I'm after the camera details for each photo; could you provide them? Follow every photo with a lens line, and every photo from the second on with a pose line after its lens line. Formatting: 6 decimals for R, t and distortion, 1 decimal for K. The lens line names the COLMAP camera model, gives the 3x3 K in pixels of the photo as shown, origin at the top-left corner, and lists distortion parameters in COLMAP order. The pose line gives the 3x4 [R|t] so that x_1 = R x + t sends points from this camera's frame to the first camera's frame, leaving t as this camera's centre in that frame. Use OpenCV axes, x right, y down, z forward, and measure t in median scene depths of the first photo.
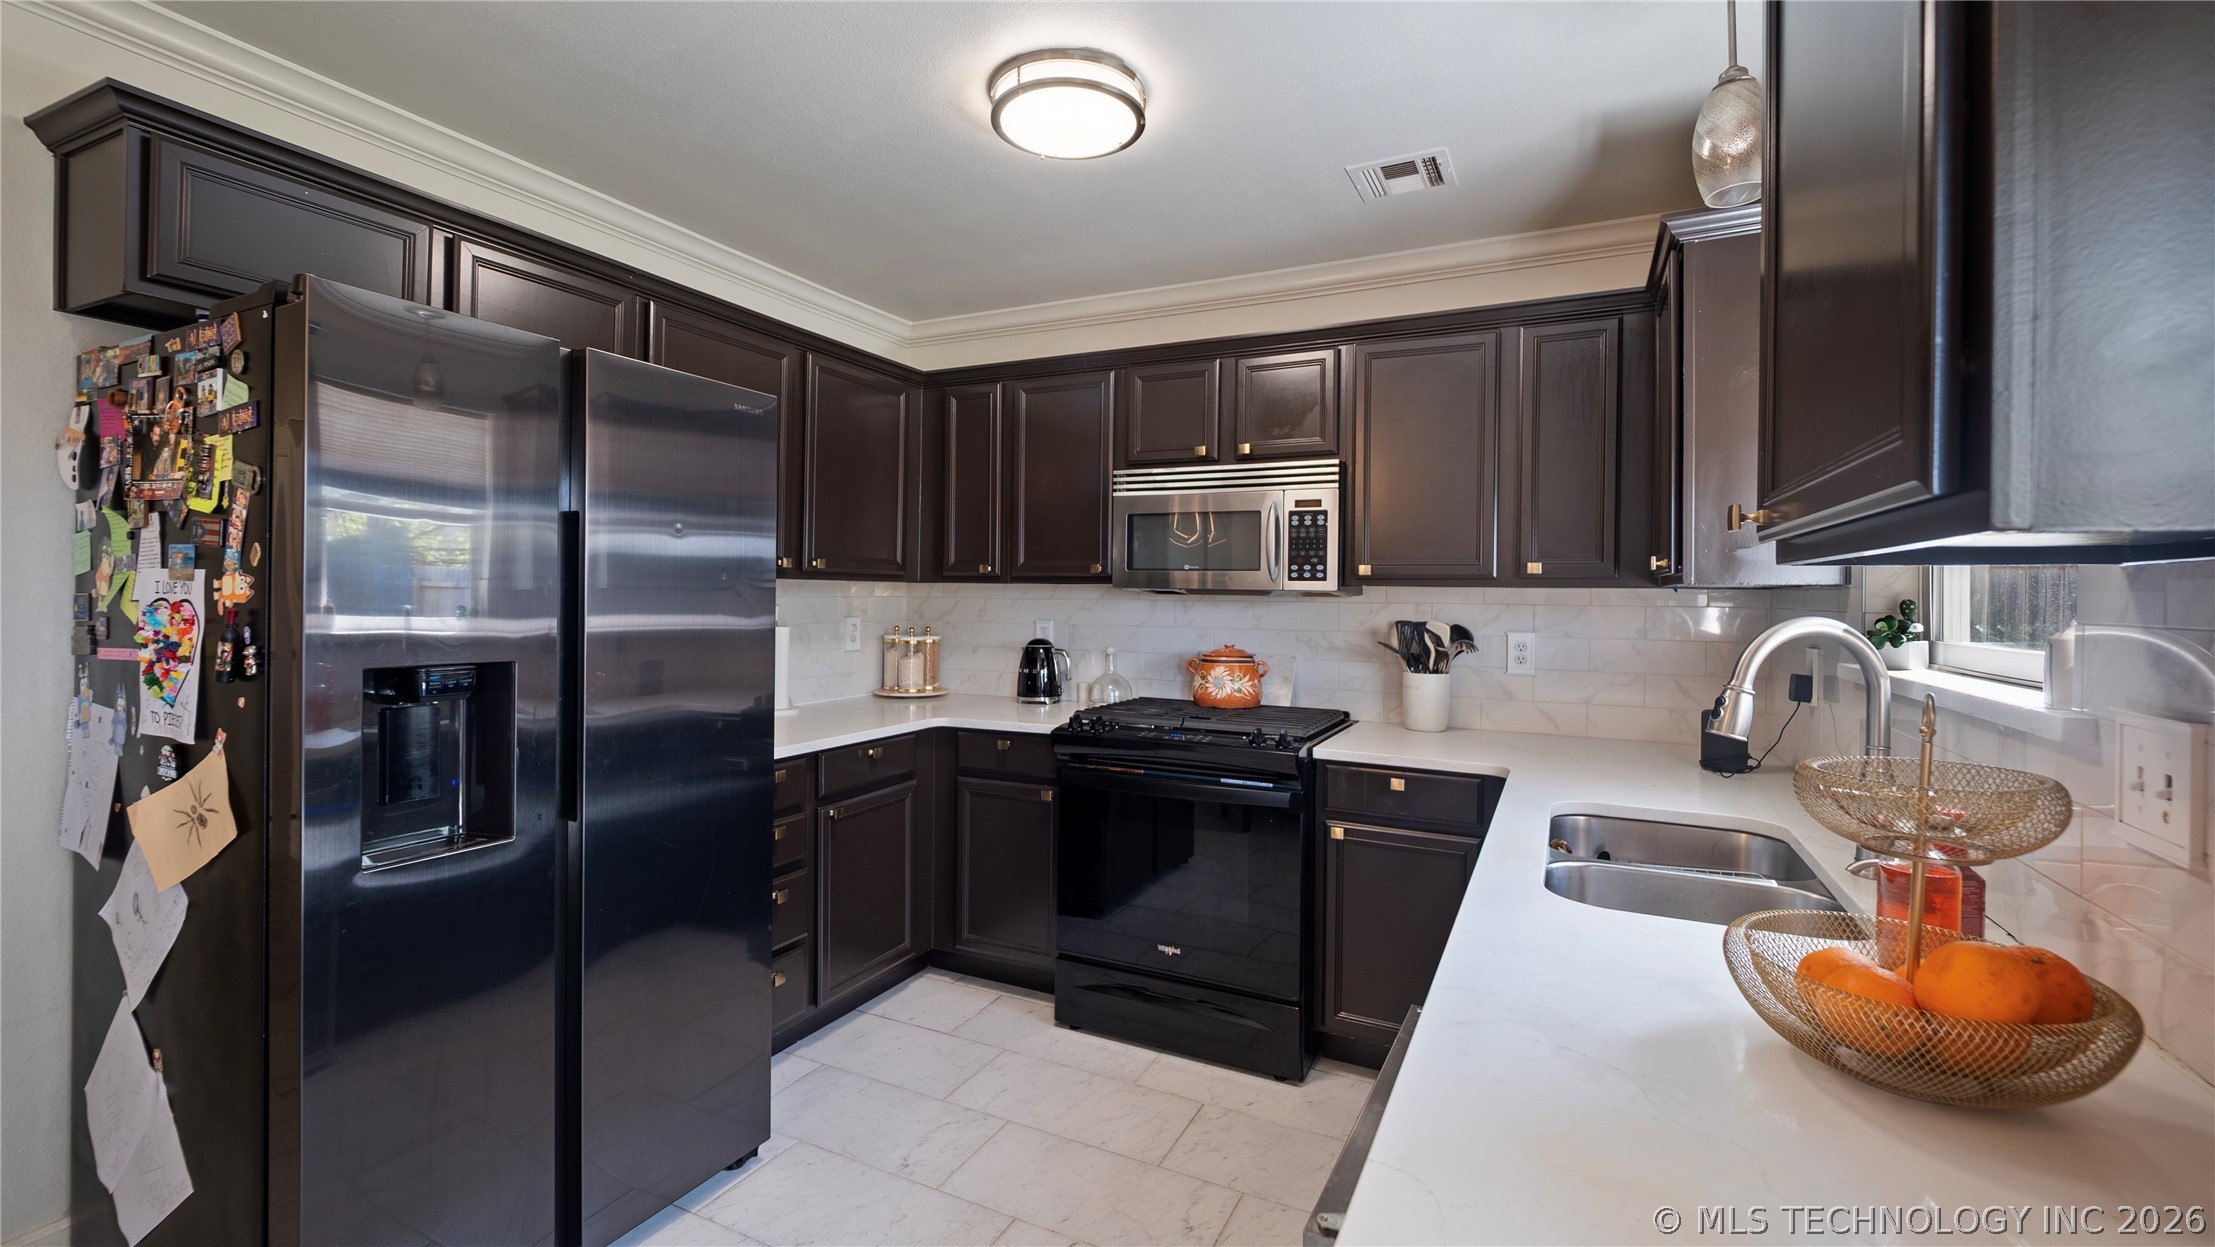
lens RADIAL K [[945.9, 0, 1109.9], [0, 945.9, 592.7], [0, 0, 1]] dist [0.008442, -0.005825]
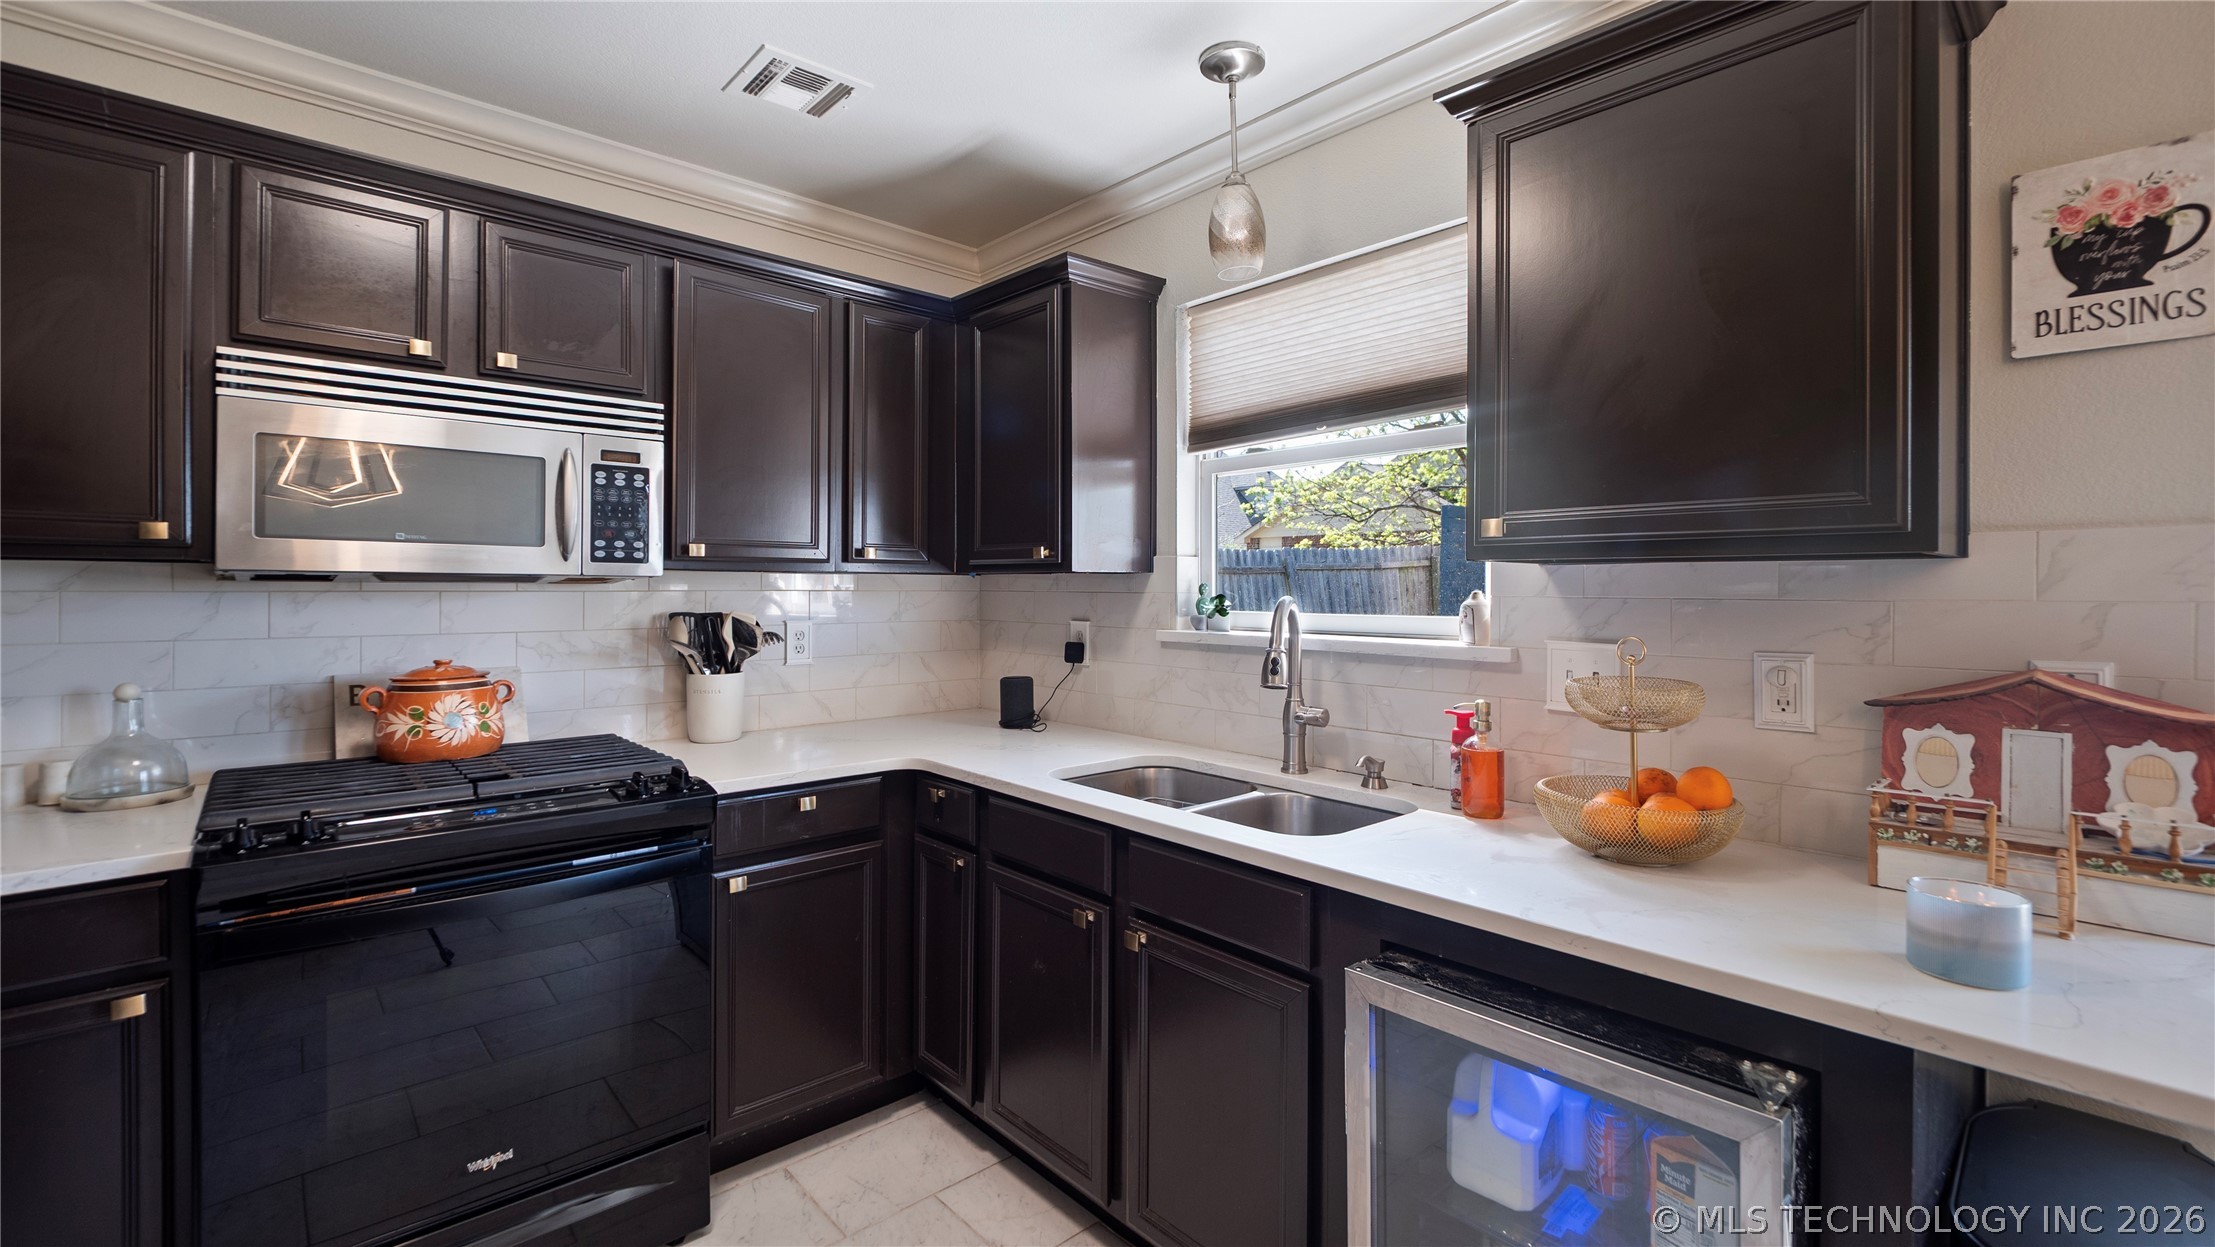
lens RADIAL K [[945.9, 0, 1104.6], [0, 945.9, 586.0], [0, 0, 1]] dist [0.008442, -0.005825]
pose [[0.358801, -0.010134, 0.933359, -0.347175], [-0.001655, 0.999933, 0.011493, -0.003173], [-0.933413, -0.005669, 0.358760, 0.391209]]
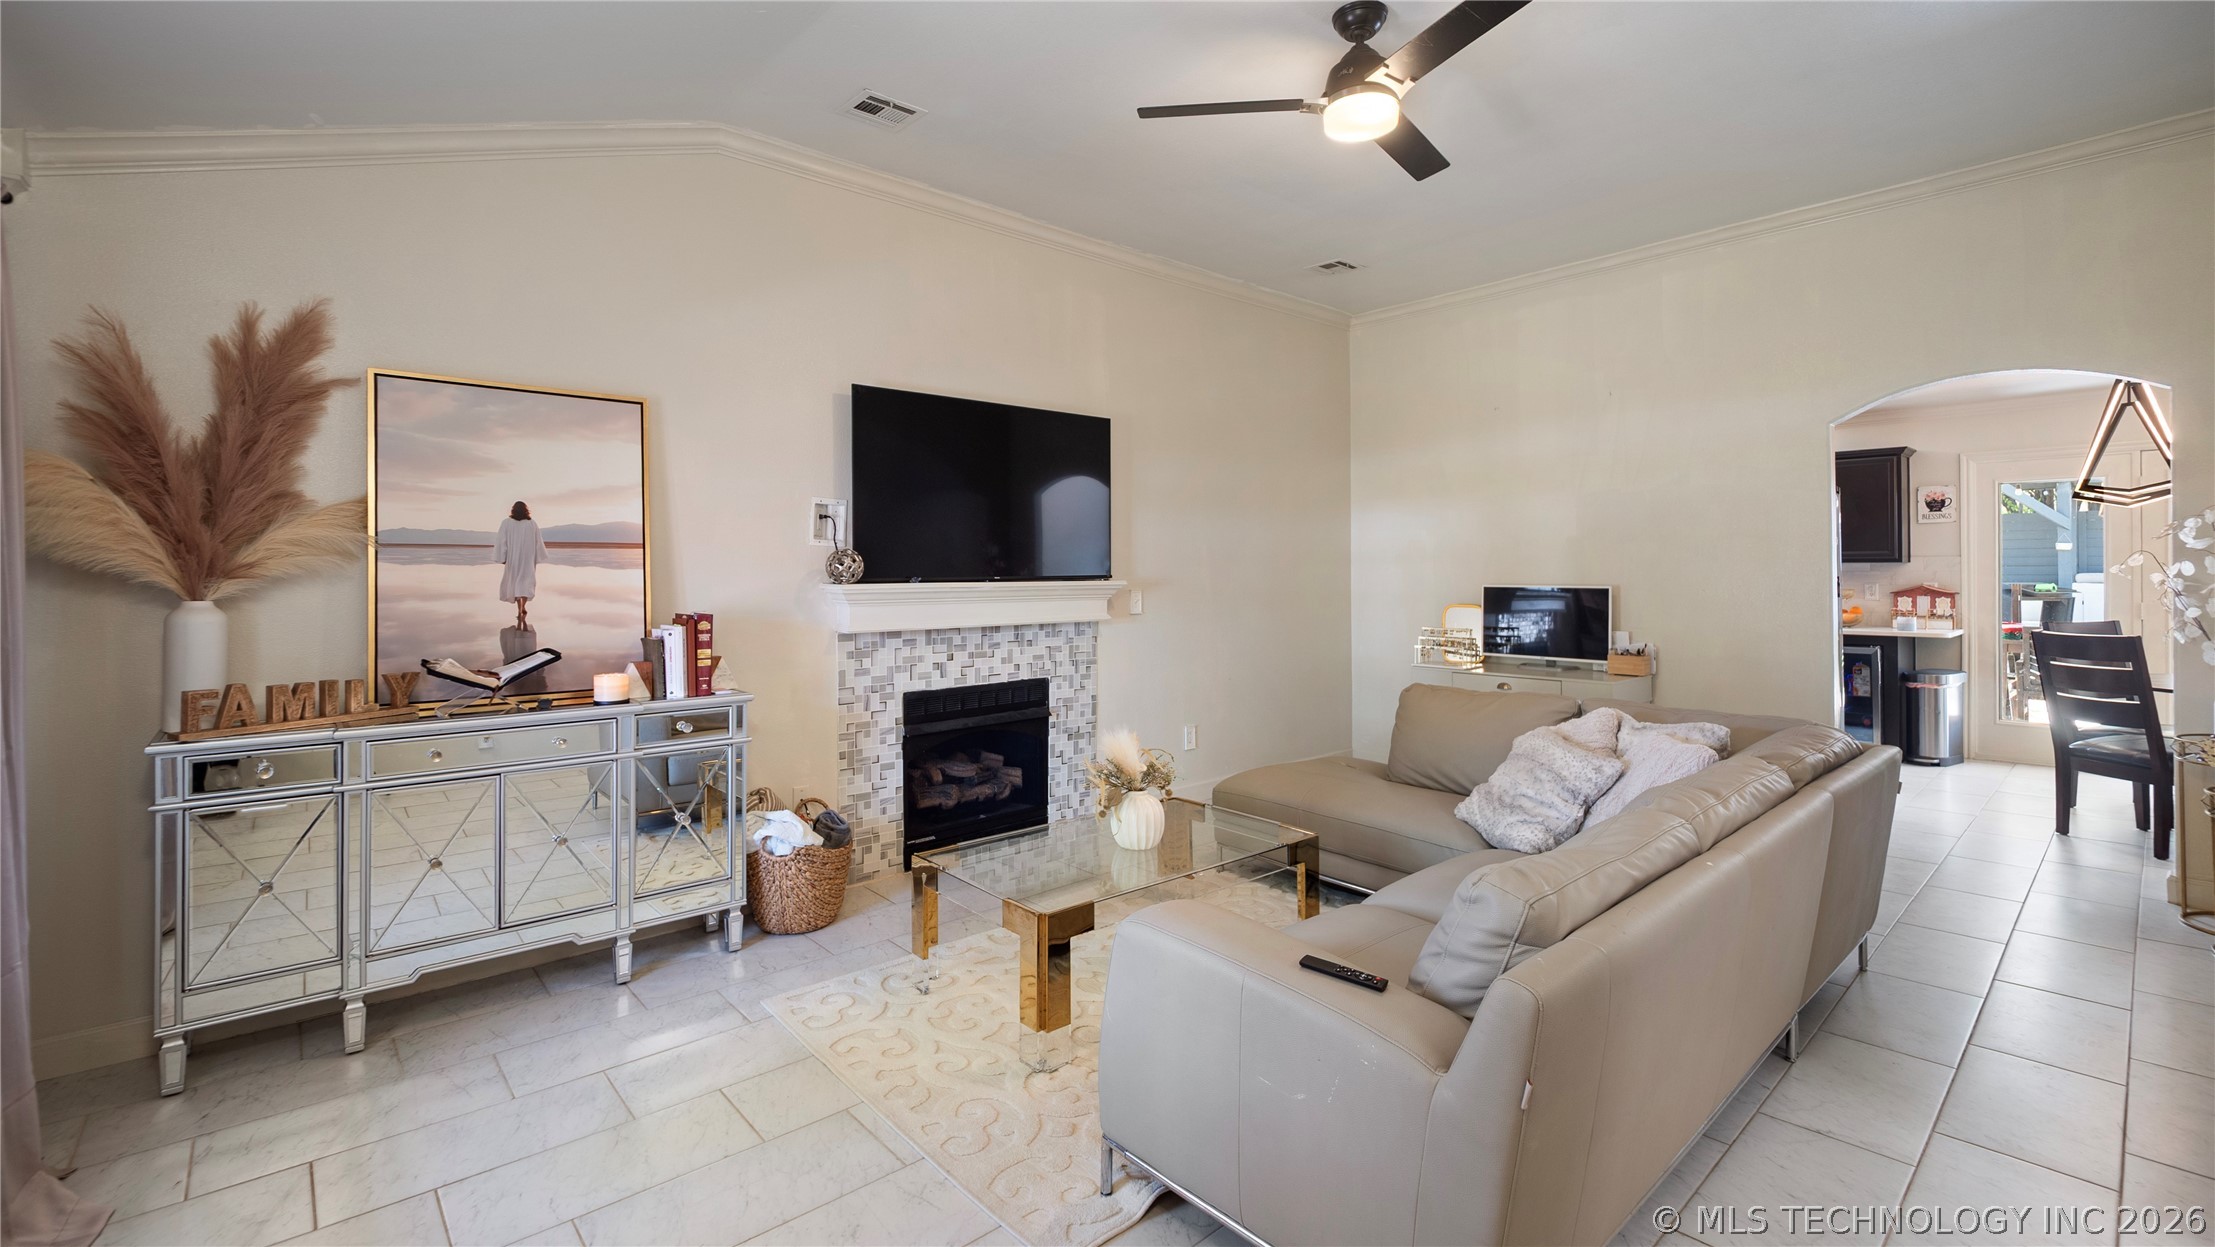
lens RADIAL K [[945.9, 0, 1082.9], [0, 945.9, 583.9], [0, 0, 1]] dist [0.008442, -0.005825]
pose [[0.368660, -0.015857, 0.929429, -2.715481], [0.016061, 0.999814, 0.010687, -0.018488], [-0.929426, 0.010987, 0.368846, 1.205393]]
